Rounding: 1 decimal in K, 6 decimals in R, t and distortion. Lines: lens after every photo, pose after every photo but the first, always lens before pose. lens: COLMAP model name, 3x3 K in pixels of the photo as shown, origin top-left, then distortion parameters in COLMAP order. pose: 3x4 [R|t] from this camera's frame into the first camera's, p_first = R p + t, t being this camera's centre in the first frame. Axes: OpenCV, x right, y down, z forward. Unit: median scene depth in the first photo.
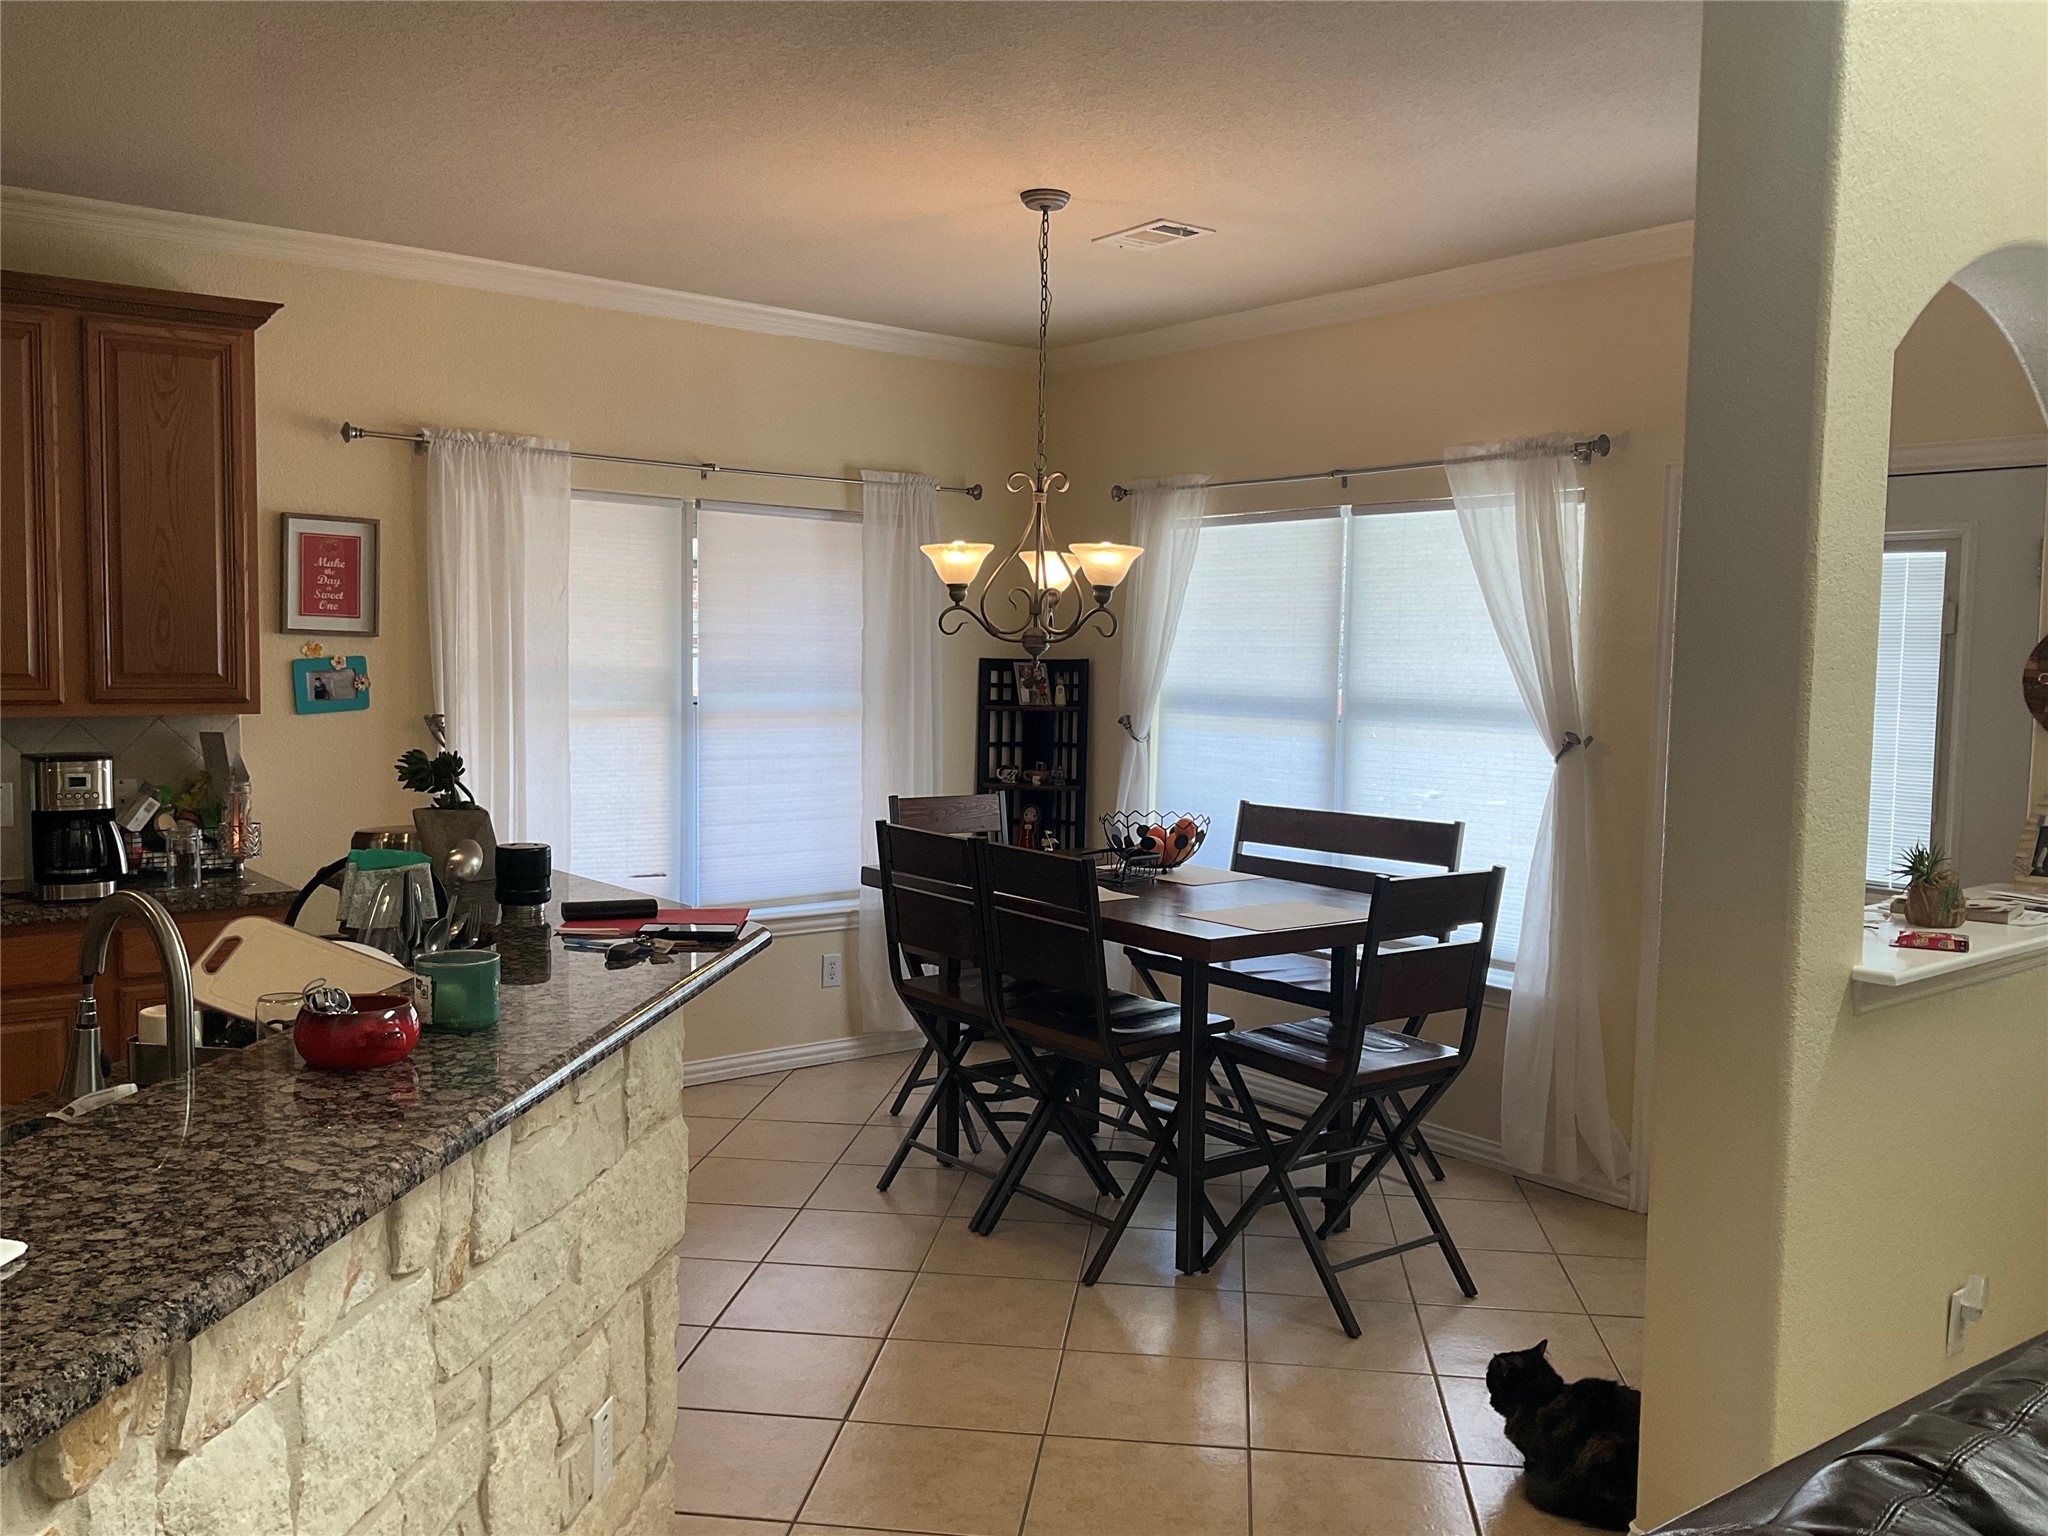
lens RADIAL K [[1696.4, 0, 1032.4], [0, 1696.4, 760.9], [0, 0, 1]] dist [0.084733, -0.155570]
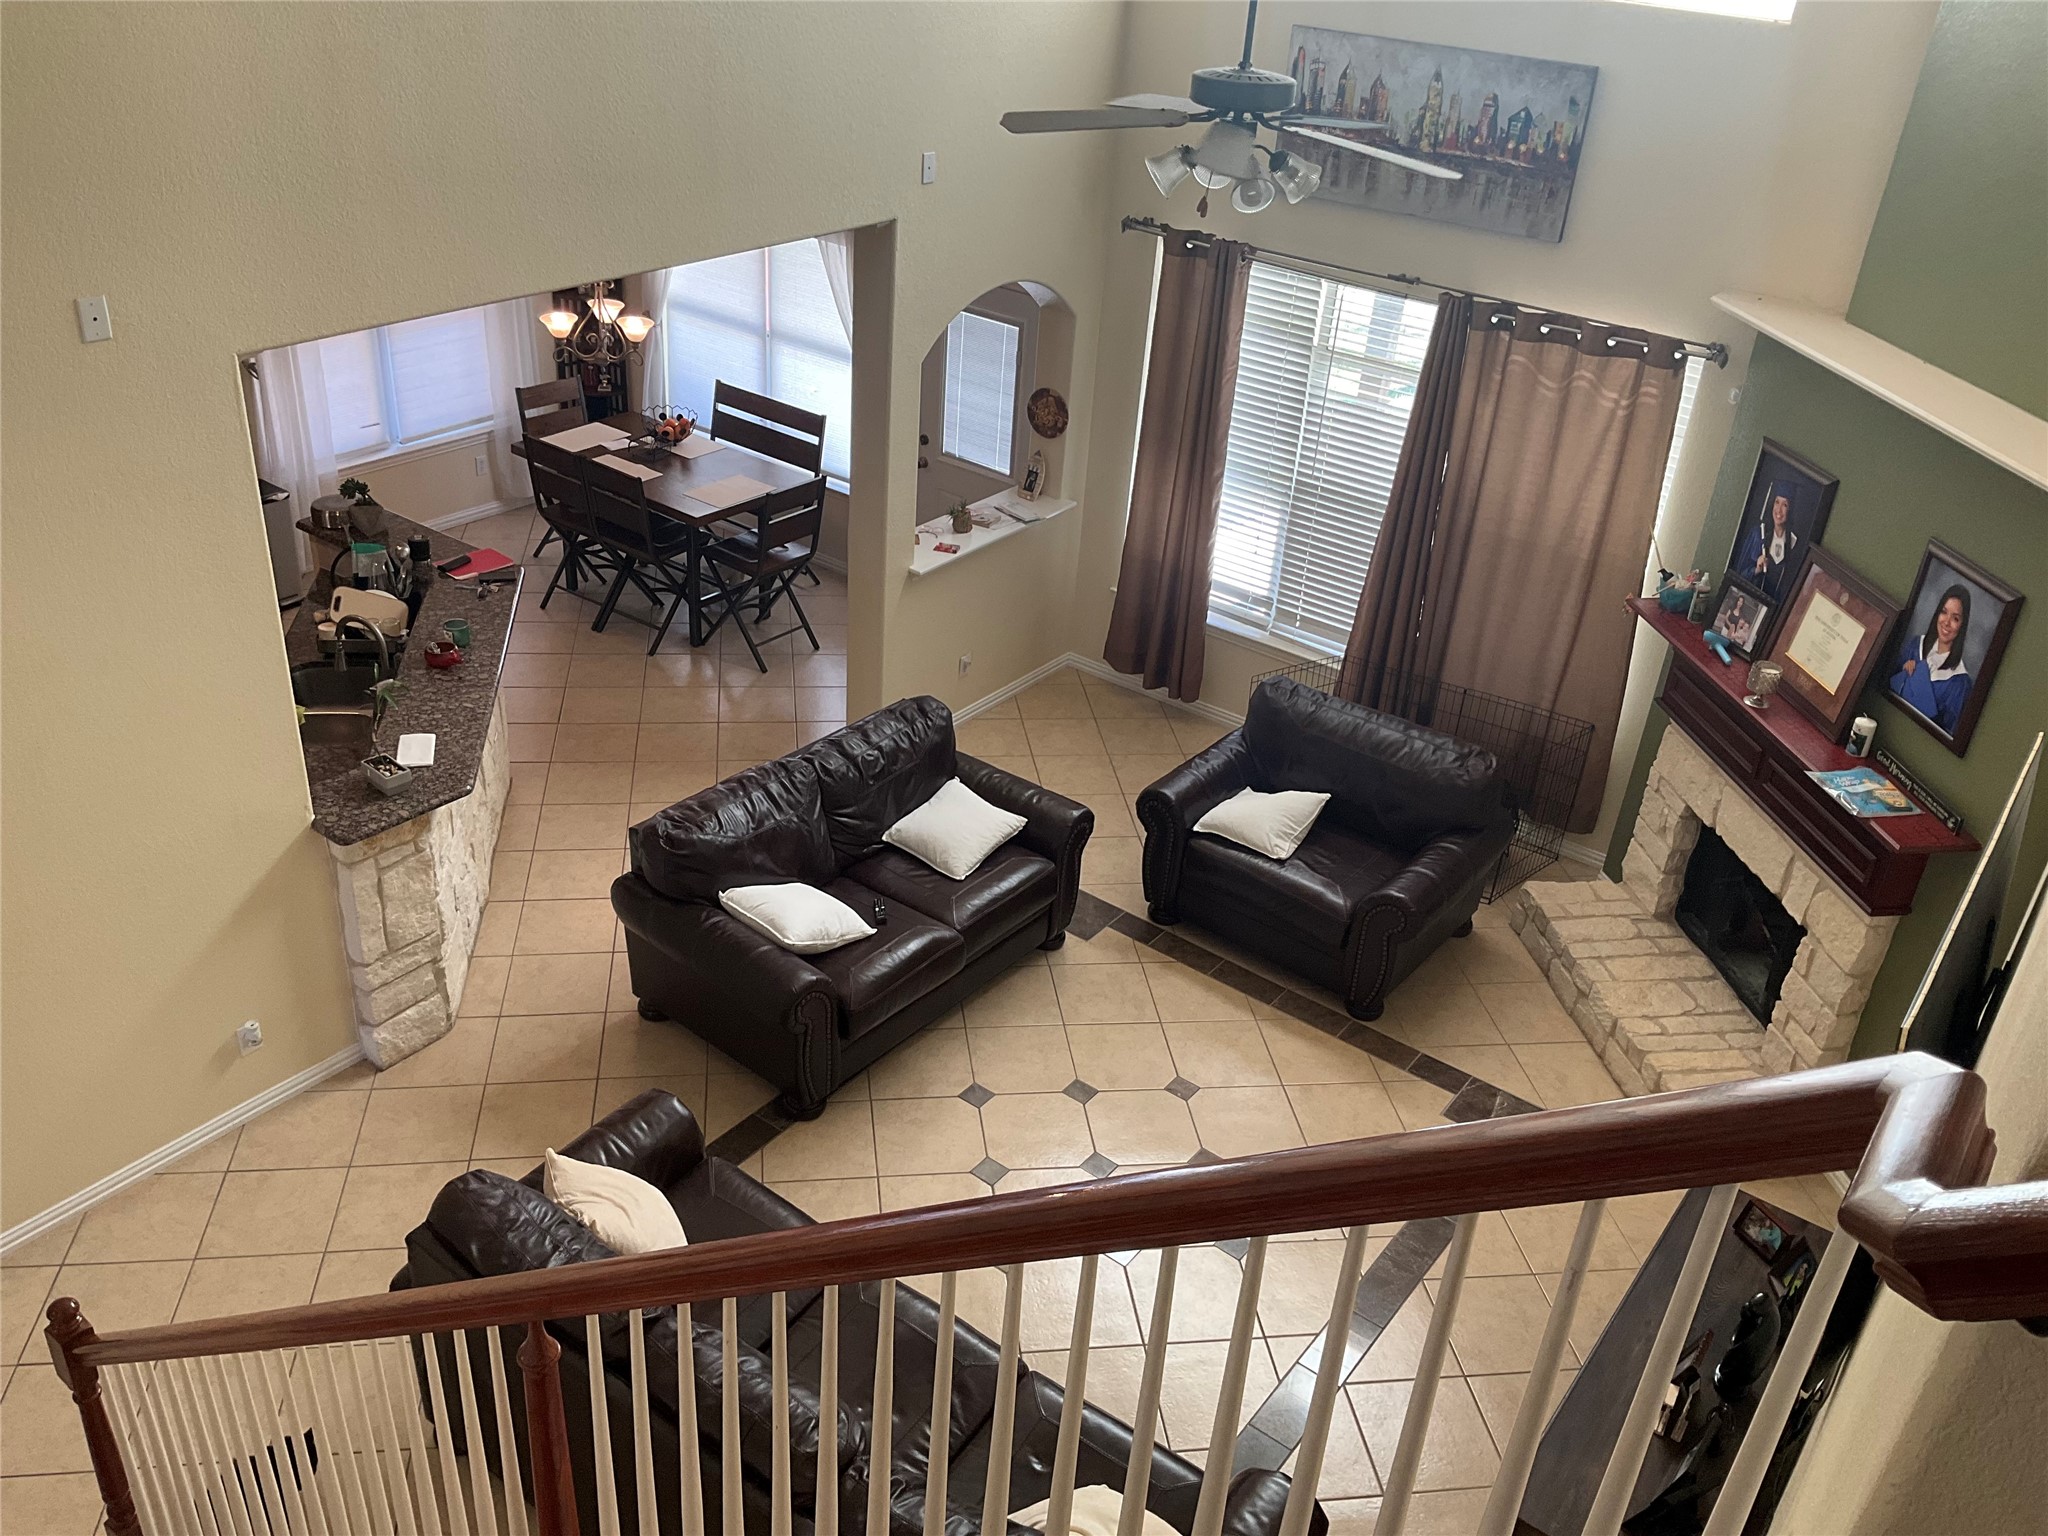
lens RADIAL K [[1696.4, 0, 1030.3], [0, 1696.4, 775.1], [0, 0, 1]] dist [0.084733, -0.155570]
pose [[0.965511, -0.084976, 0.246103, -0.048080], [-0.034708, 0.894796, 0.445124, -0.534047], [-0.258037, -0.438314, 0.860986, -1.067507]]
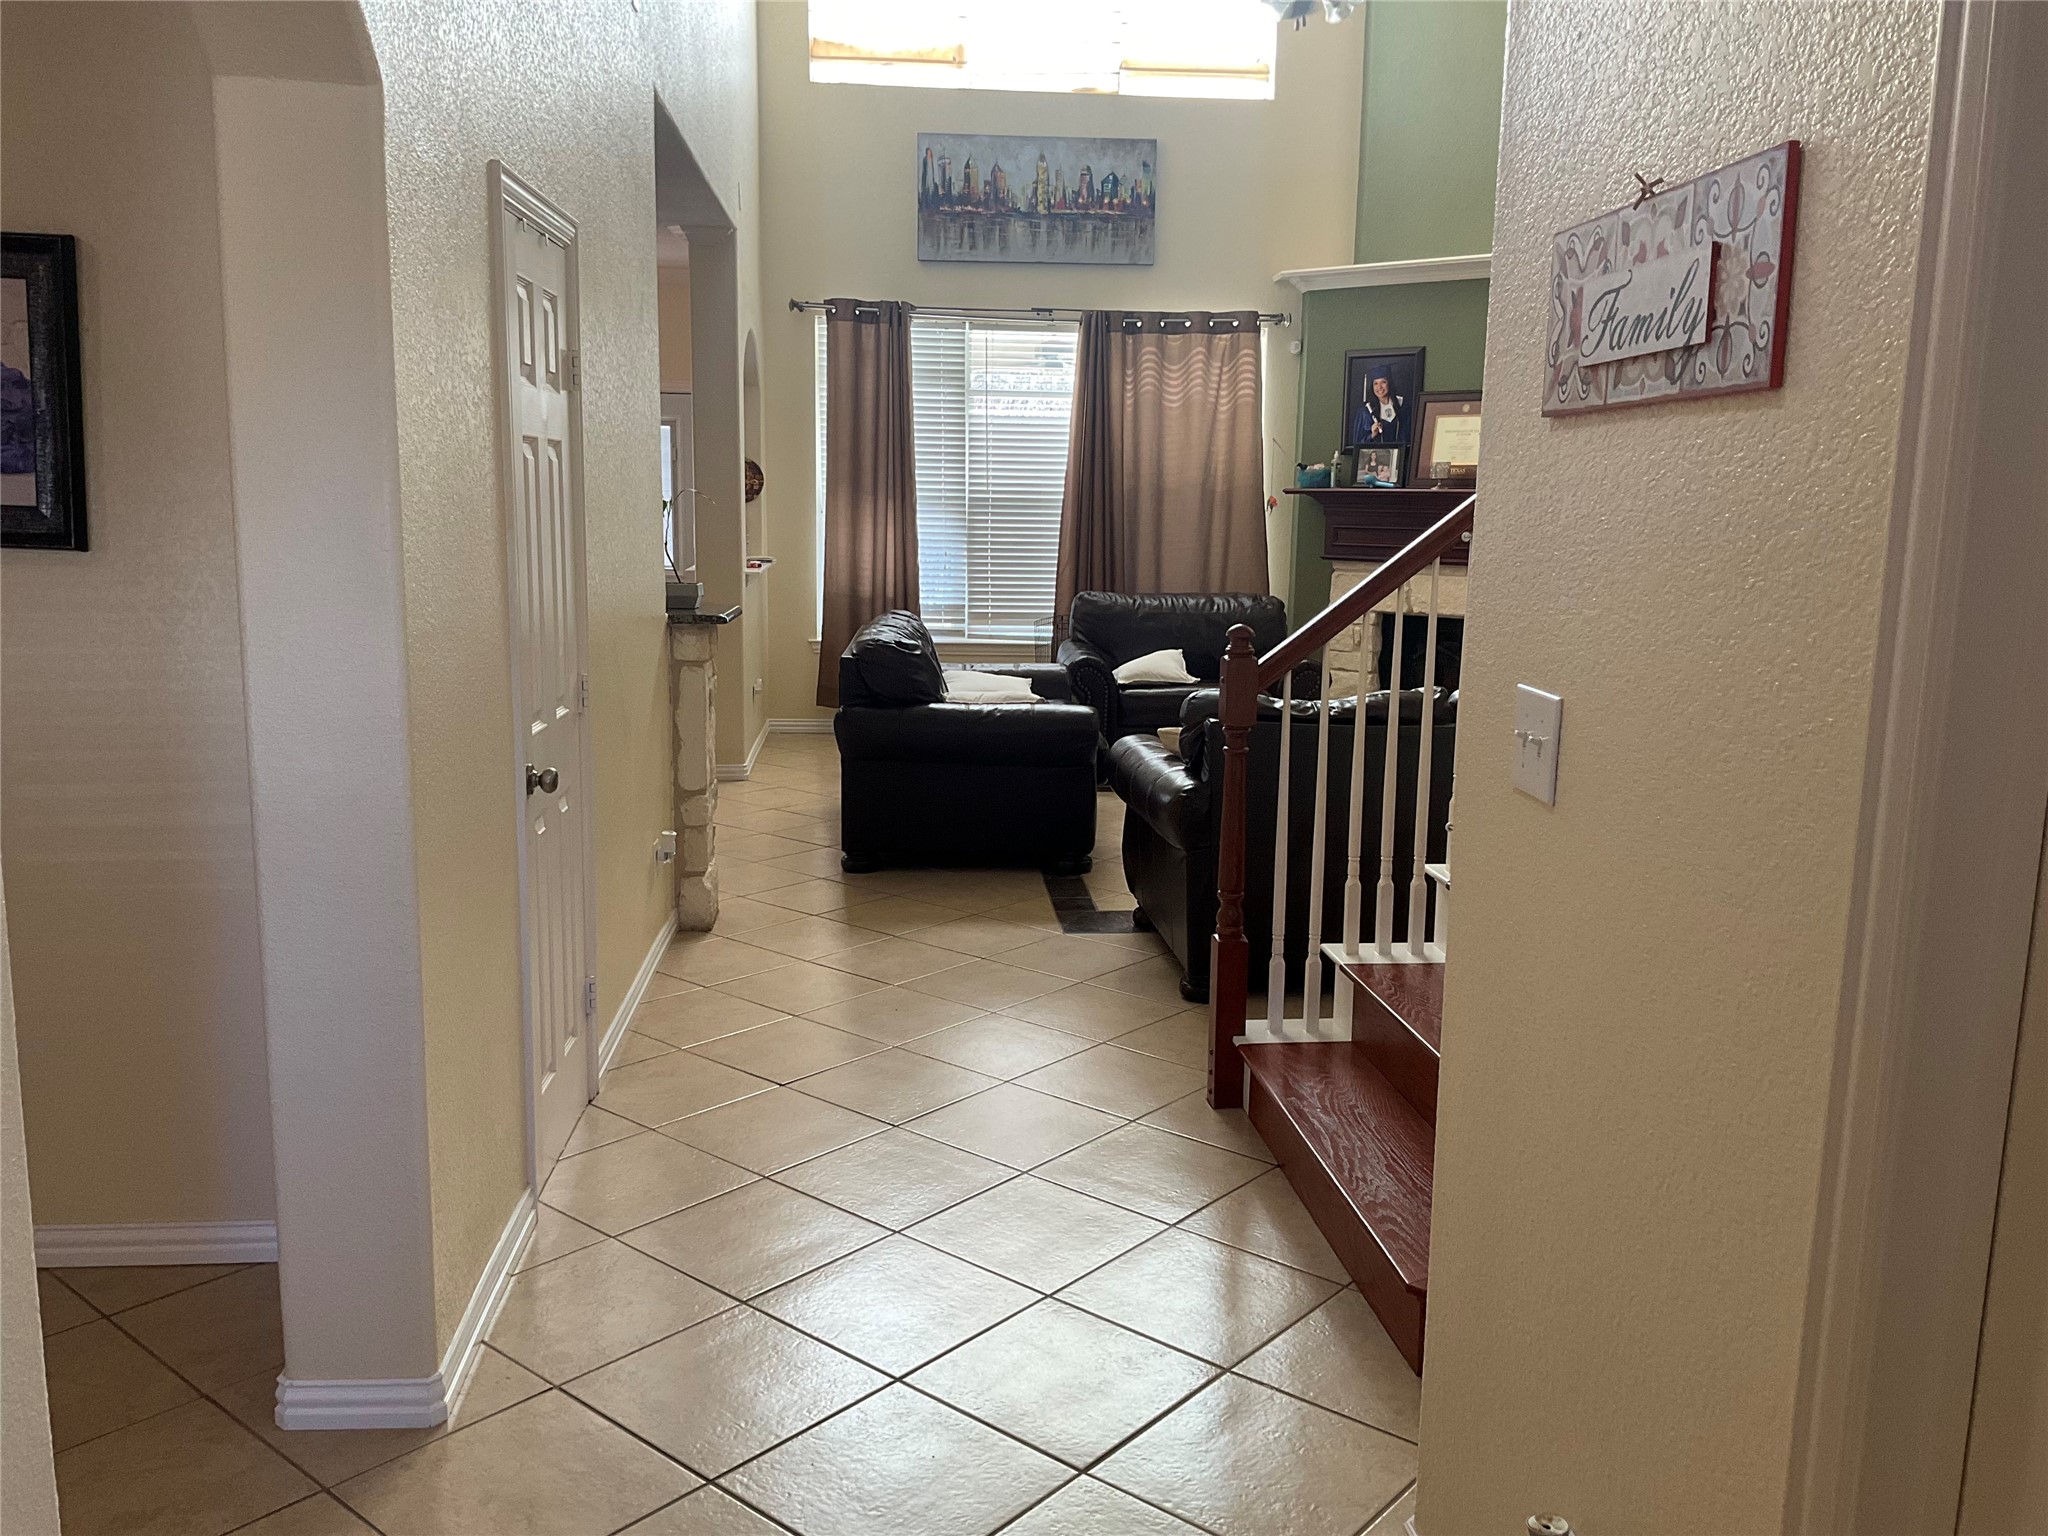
lens RADIAL K [[1696.4, 0, 1039.1], [0, 1696.4, 783.9], [0, 0, 1]] dist [0.084733, -0.155570]
pose [[0.558248, -0.152463, 0.815546, -1.121786], [0.052011, 0.987468, 0.149001, 0.040240], [-0.828043, -0.040762, 0.559182, -0.745209]]
